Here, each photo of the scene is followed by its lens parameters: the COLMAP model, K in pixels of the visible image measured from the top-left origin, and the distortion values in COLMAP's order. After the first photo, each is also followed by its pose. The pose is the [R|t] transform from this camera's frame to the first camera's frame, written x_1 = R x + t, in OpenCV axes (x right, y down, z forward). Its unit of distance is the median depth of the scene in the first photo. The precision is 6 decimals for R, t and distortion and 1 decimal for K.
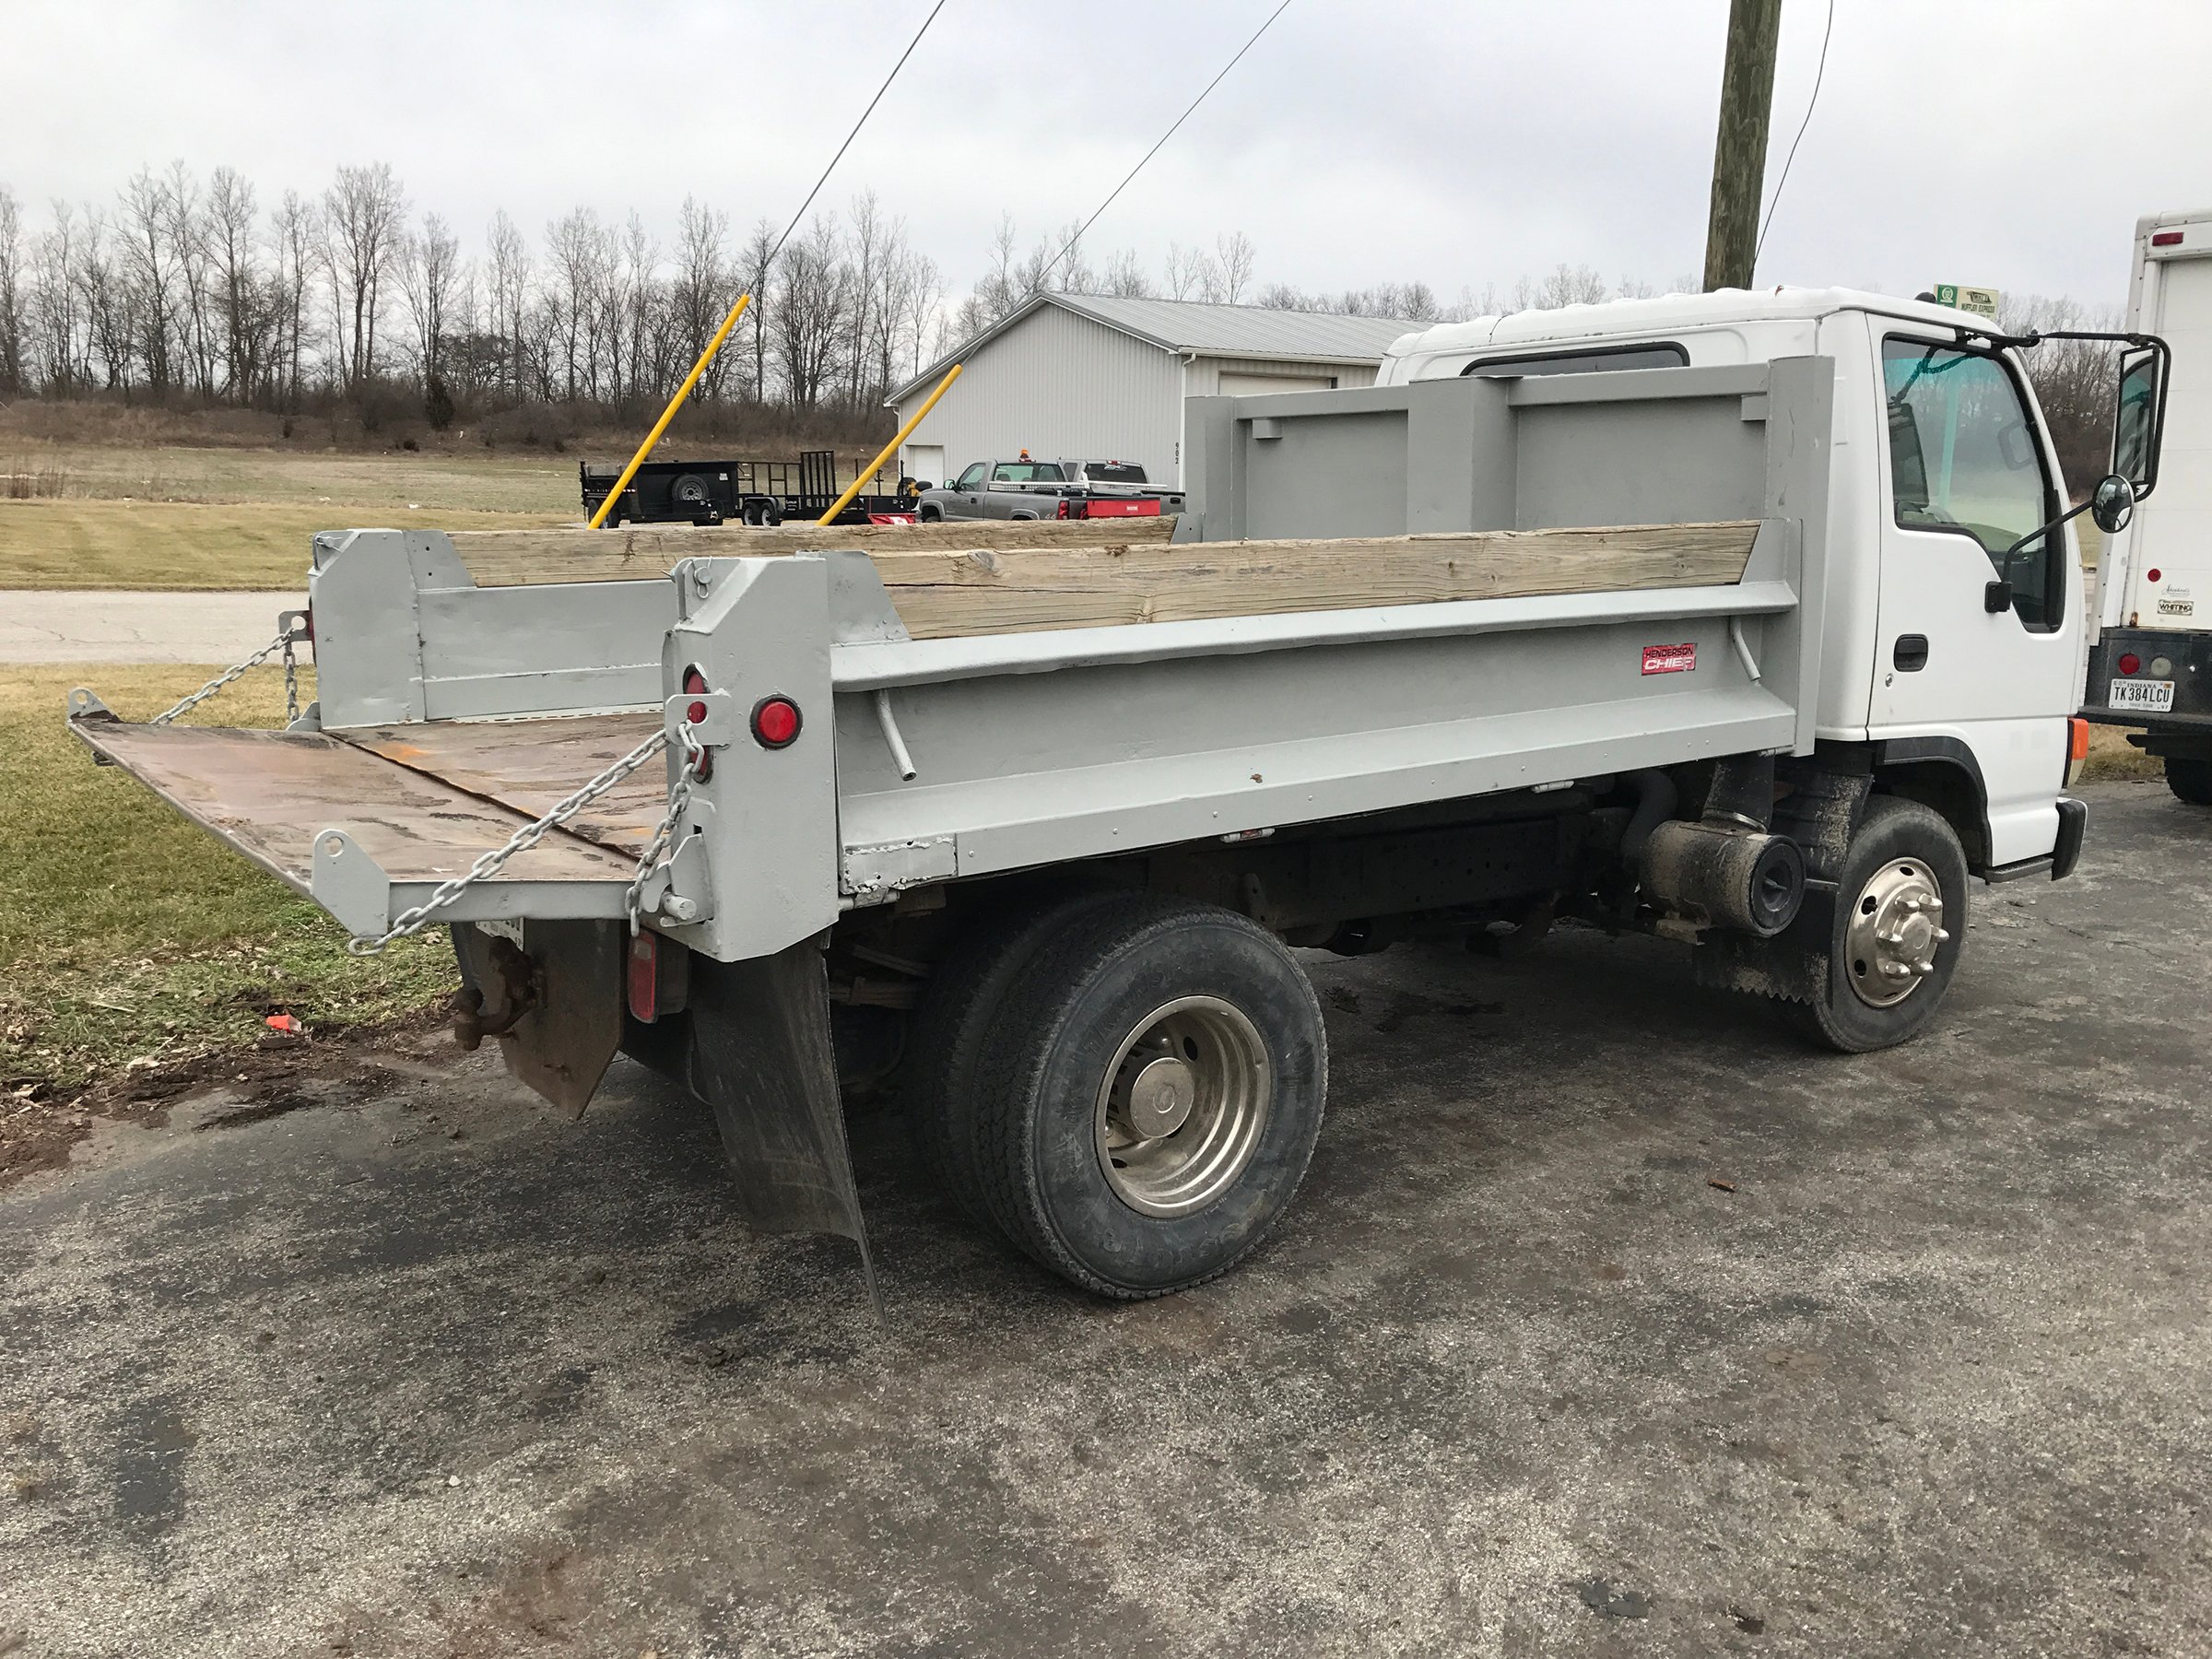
lens RADIAL K [[1812.9, 0, 1099.1], [0, 1812.9, 818.4], [0, 0, 1]] dist [0.036059, -0.042118]
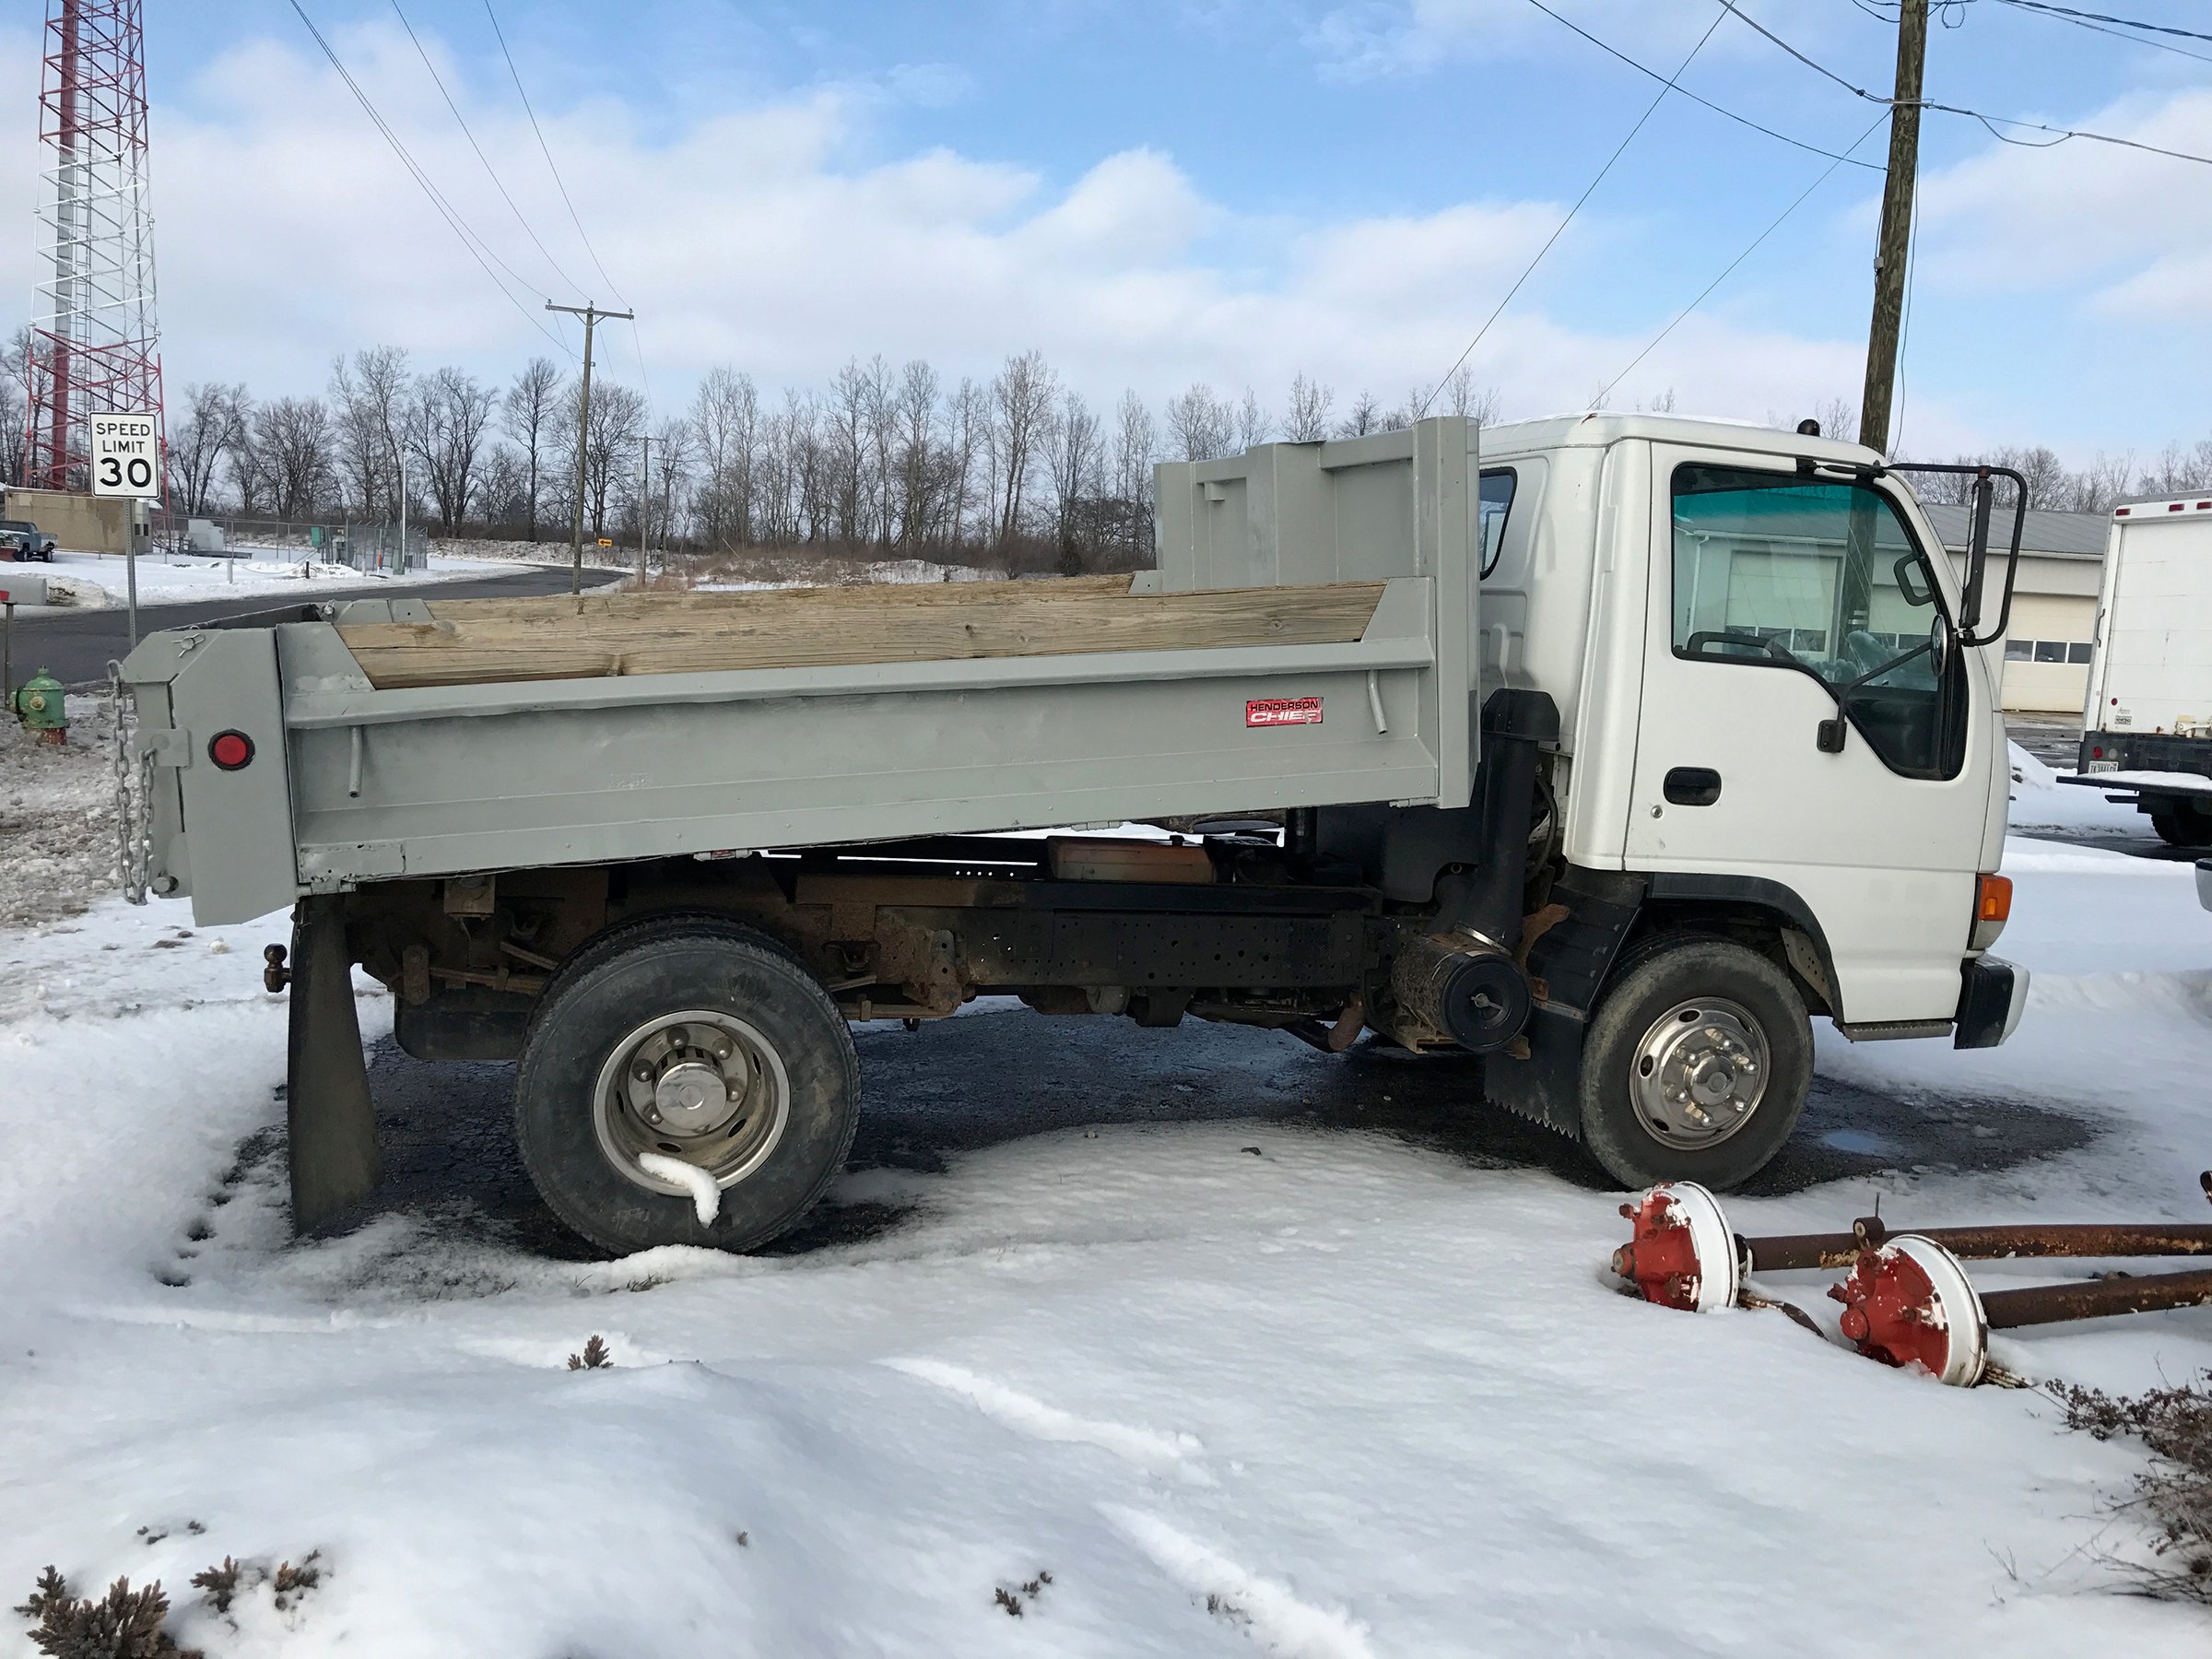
lens RADIAL K [[1812.9, 0, 1110.3], [0, 1812.9, 833.9], [0, 0, 1]] dist [0.036059, -0.042118]
pose [[0.952188, 0.062071, -0.299141, 0.198020], [-0.084115, 0.994564, -0.061375, 0.179498], [0.293705, 0.083603, 0.952233, -0.927369]]
